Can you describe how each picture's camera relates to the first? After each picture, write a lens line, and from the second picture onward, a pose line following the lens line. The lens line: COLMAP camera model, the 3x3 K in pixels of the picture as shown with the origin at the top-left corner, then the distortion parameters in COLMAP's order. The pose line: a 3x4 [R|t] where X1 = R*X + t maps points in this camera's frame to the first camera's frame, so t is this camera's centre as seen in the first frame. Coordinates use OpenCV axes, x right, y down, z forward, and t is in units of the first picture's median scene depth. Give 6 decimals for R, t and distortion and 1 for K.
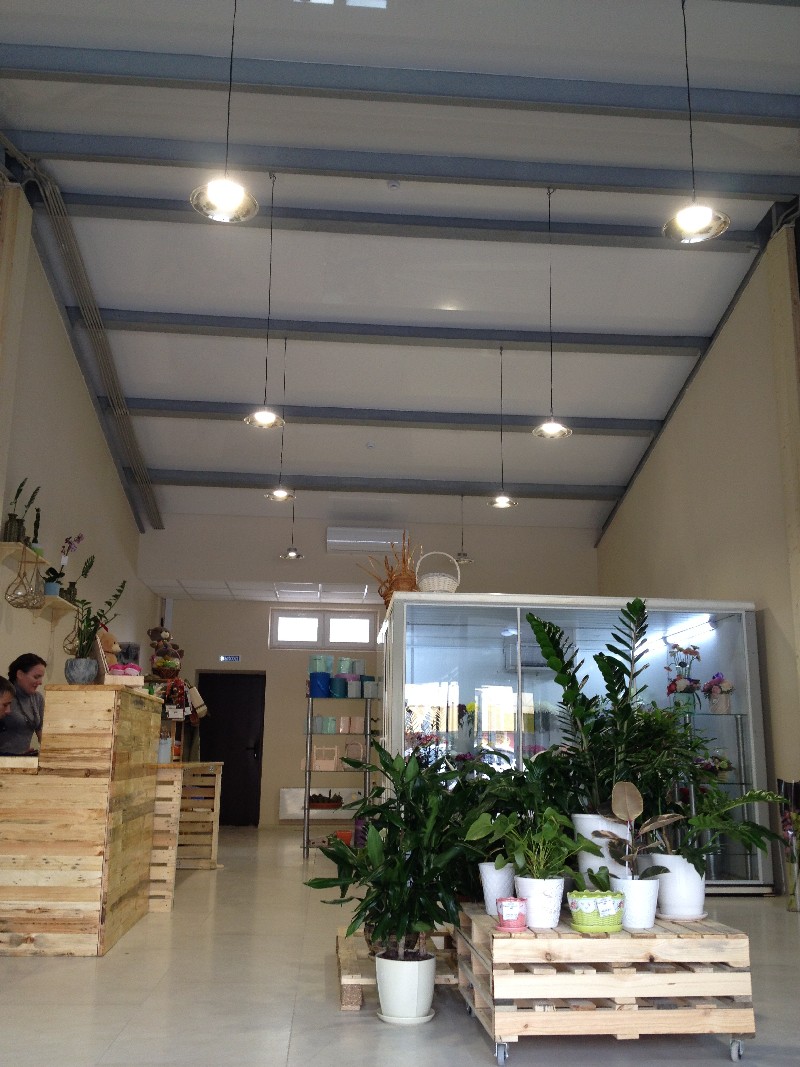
lens RADIAL K [[996.9, 0, 400.0], [0, 996.9, 533.5], [0, 0, 1]] dist [0.150652, -0.296584]
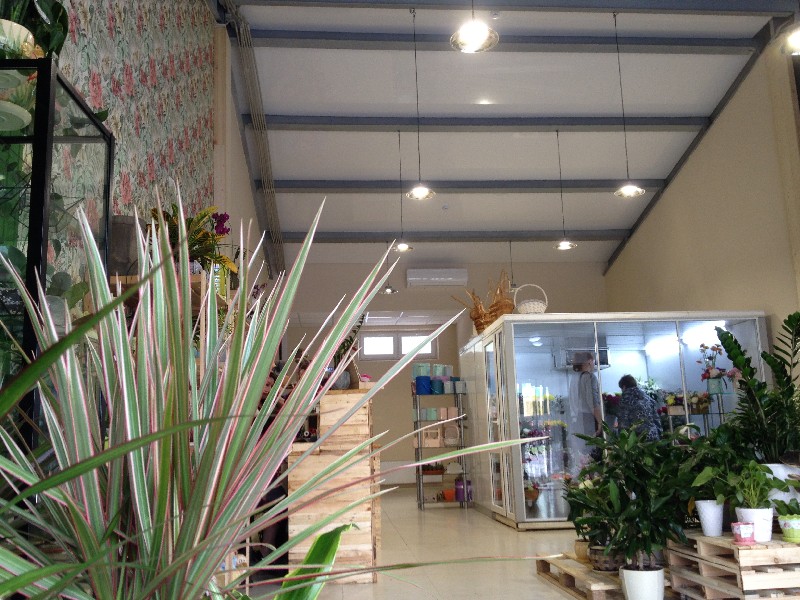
lens RADIAL K [[752.2, 0, 408.2], [0, 752.2, 297.5], [0, 0, 1]] dist [0.102337, -0.211044]
pose [[0.998924, -0.043189, 0.016921, -0.150483], [0.042562, 0.998452, 0.035817, -0.007551], [-0.018442, -0.035059, 0.999215, -0.024091]]
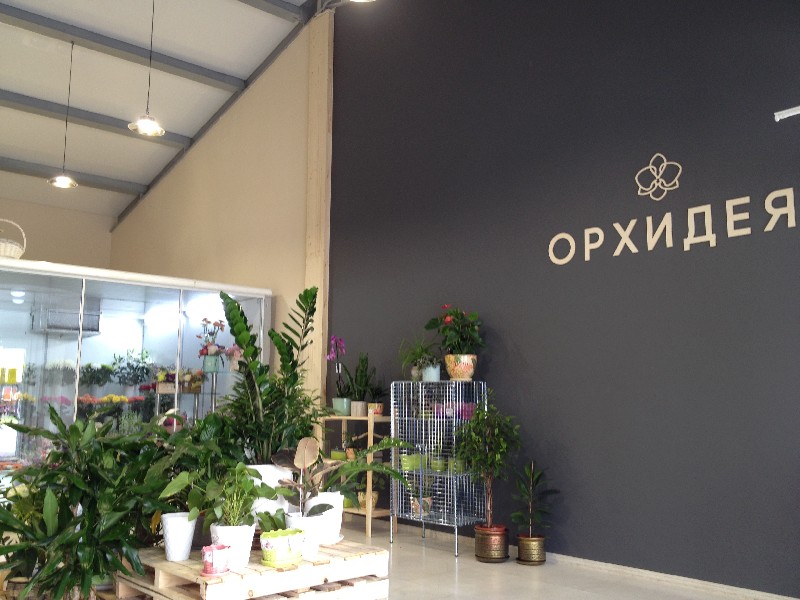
lens RADIAL K [[747.4, 0, 400.0], [0, 747.4, 300.0], [0, 0, 1]] dist [0.150652, -0.296584]
pose [[0.804748, 0.074143, 0.588969, -0.097207], [-0.126739, 0.990752, 0.048449, 0.011305], [-0.579930, -0.113635, 0.806702, 0.099787]]
